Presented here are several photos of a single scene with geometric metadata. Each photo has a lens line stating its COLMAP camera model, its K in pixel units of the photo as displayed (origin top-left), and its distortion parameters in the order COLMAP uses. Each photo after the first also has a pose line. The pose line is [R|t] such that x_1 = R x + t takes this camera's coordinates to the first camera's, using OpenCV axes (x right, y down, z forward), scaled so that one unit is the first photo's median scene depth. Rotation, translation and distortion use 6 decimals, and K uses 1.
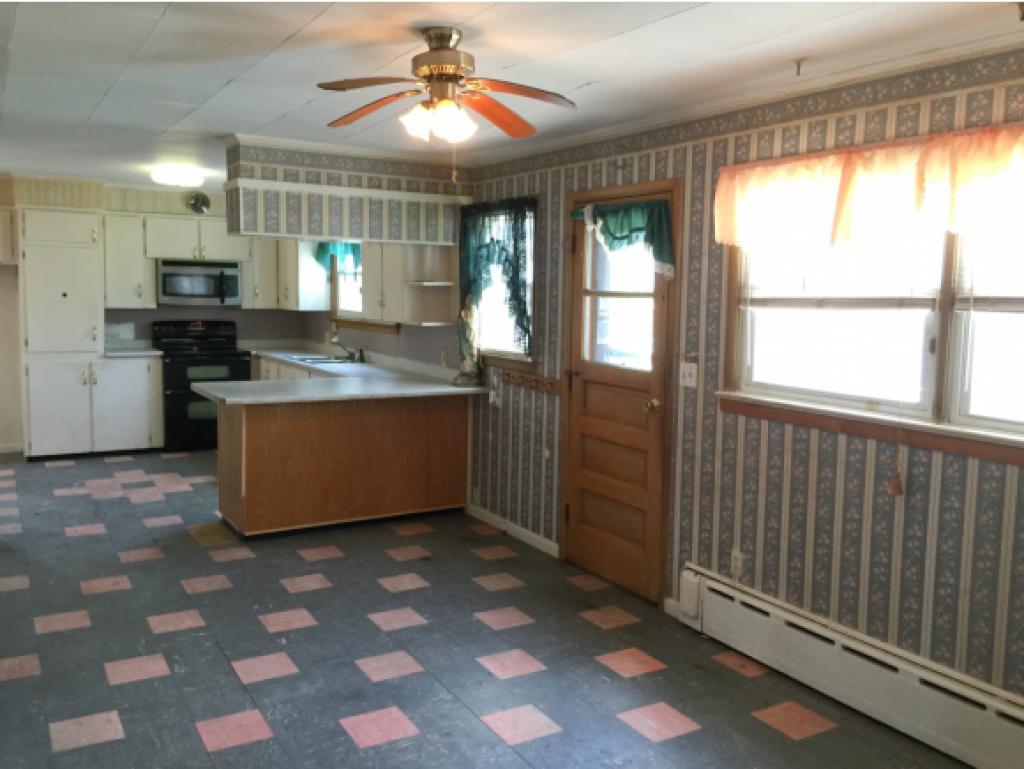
lens RADIAL K [[894.5, 0, 539.8], [0, 894.5, 380.6], [0, 0, 1]] dist [0.050000, -0.091673]
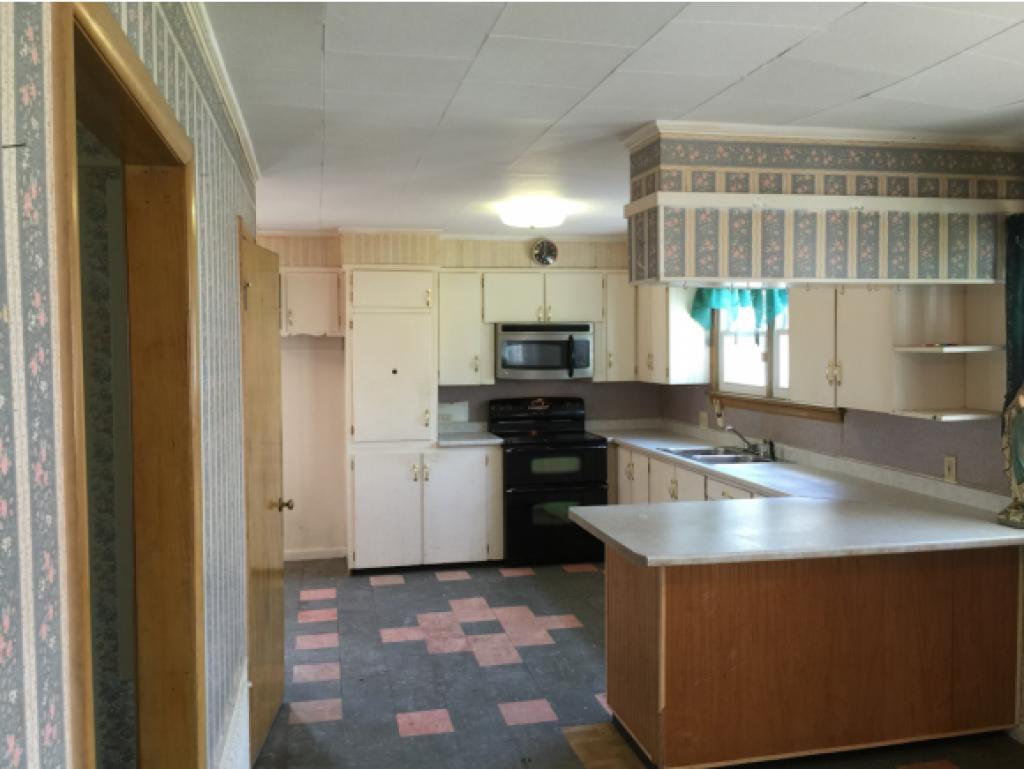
lens RADIAL K [[894.5, 0, 512.6], [0, 894.5, 380.7], [0, 0, 1]] dist [0.050000, -0.091673]
pose [[0.942665, -0.014409, -0.333428, -0.158888], [-0.005210, 0.998311, -0.057870, -0.041407], [0.333699, 0.056289, 0.940998, 0.276197]]
